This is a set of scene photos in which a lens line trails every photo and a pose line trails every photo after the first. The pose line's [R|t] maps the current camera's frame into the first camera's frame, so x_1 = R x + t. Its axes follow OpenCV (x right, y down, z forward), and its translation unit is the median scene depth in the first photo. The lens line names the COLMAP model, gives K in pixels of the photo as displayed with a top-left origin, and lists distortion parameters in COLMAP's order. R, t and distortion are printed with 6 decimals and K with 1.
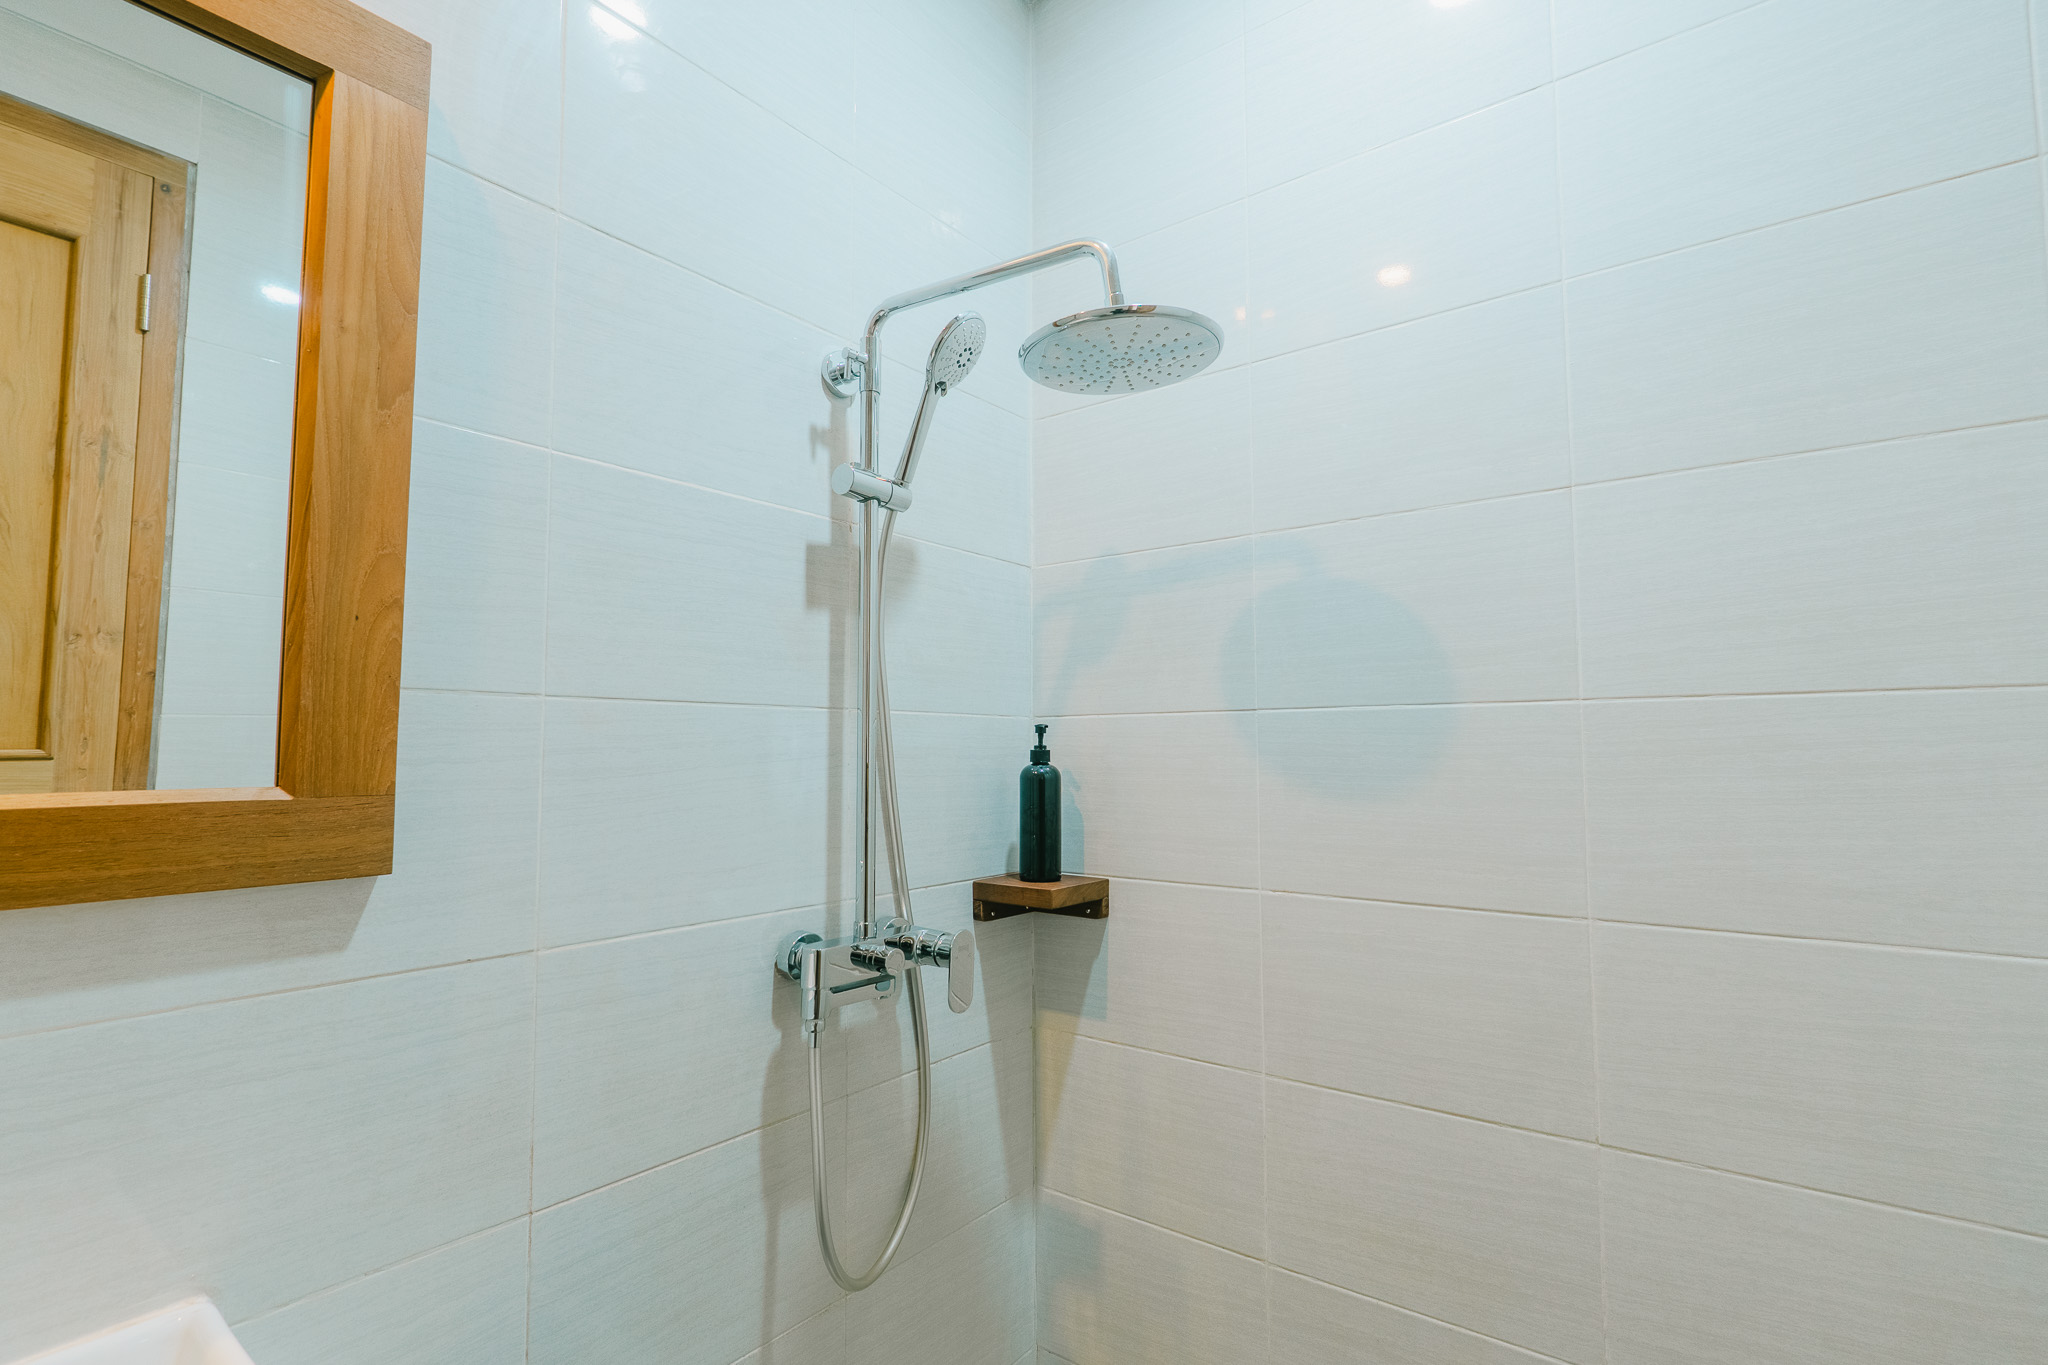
lens RADIAL K [[938.6, 0, 1013.8], [0, 938.6, 688.4], [0, 0, 1]] dist [-0.003262, 0.000127]
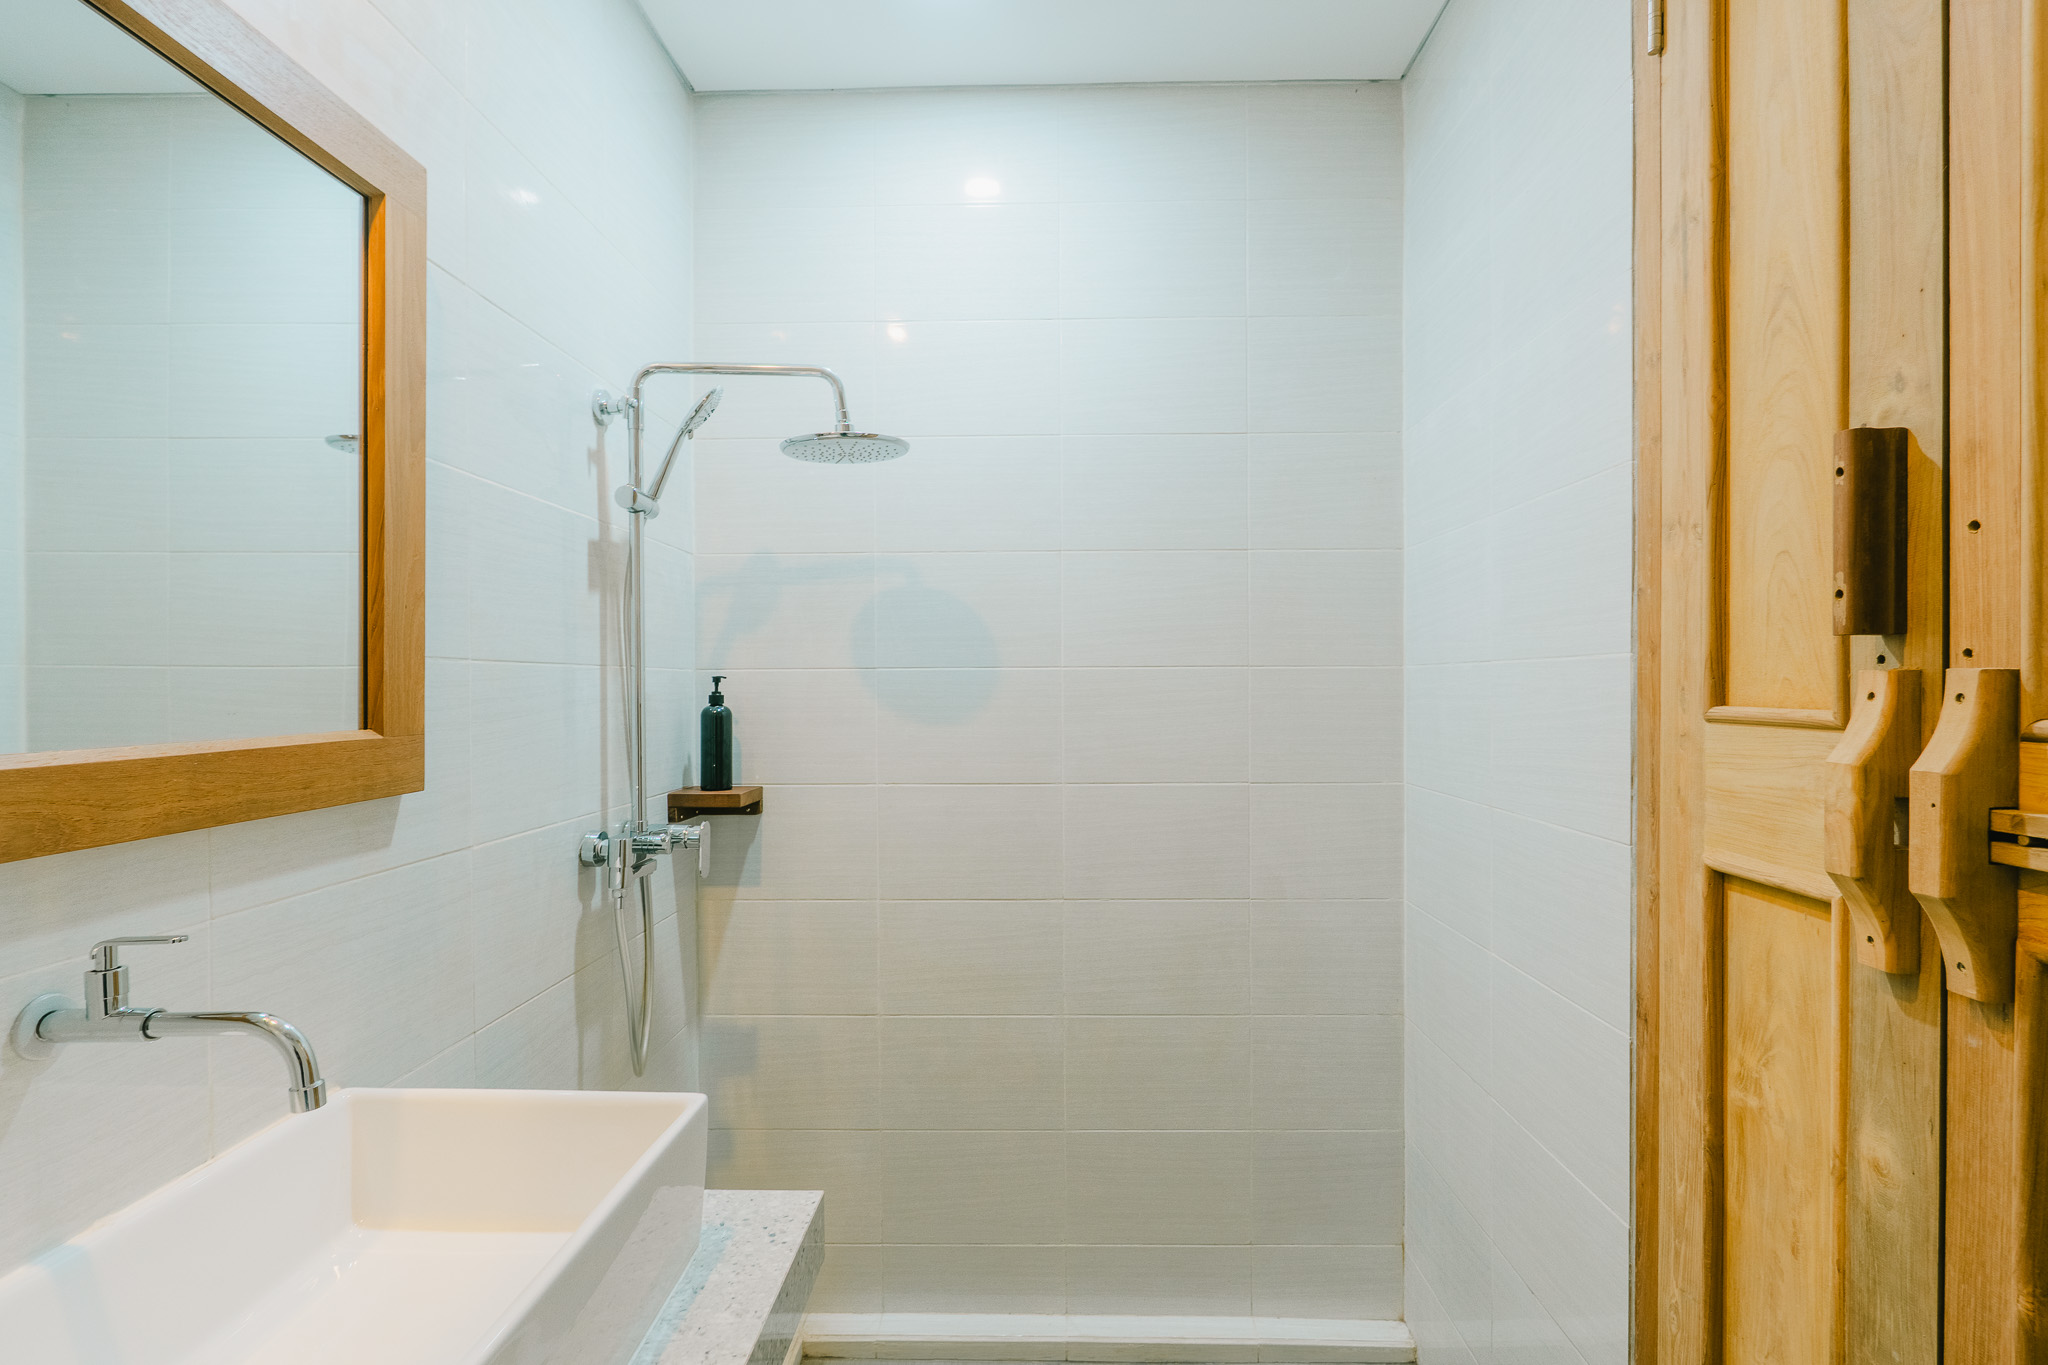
lens RADIAL K [[938.6, 0, 1023.6], [0, 938.6, 689.2], [0, 0, 1]] dist [-0.003262, 0.000127]
pose [[0.808070, -0.002439, 0.589081, -0.486219], [-0.038367, 0.997650, 0.056761, -0.042577], [-0.587835, -0.068468, 0.806078, -0.410923]]
